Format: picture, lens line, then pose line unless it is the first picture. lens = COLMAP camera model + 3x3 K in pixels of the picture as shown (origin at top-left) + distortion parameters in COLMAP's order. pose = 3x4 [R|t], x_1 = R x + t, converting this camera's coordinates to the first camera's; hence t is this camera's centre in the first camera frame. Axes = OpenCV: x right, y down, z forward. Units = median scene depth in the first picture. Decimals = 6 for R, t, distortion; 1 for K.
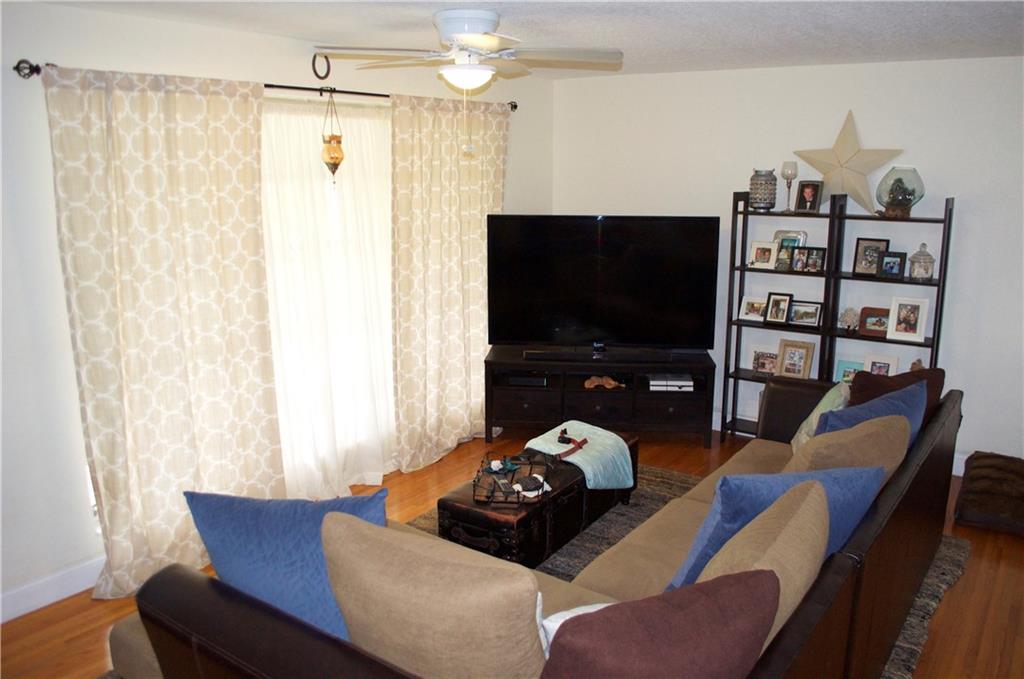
lens RADIAL K [[803.6, 0, 531.1], [0, 803.6, 336.0], [0, 0, 1]] dist [-0.085164, 0.006761]
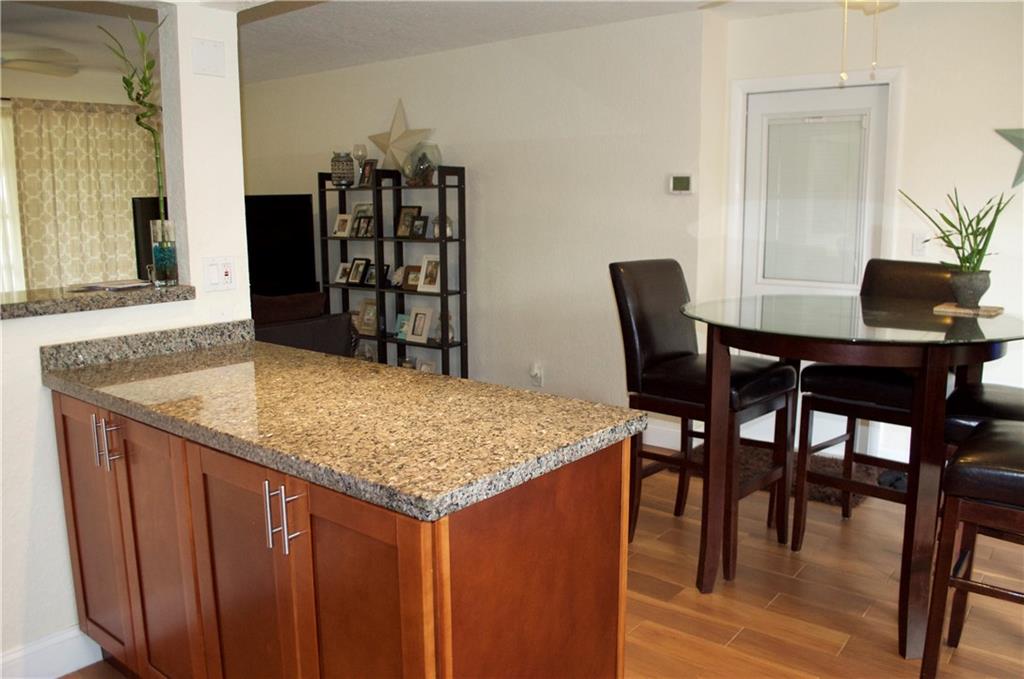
lens RADIAL K [[803.6, 0, 531.1], [0, 803.6, 336.0], [0, 0, 1]] dist [-0.085164, 0.006761]
pose [[0.998981, 0.001129, -0.045122, 0.651449], [-0.003134, 0.999009, -0.044392, 0.117065], [0.045027, 0.044488, 0.997995, -0.153980]]
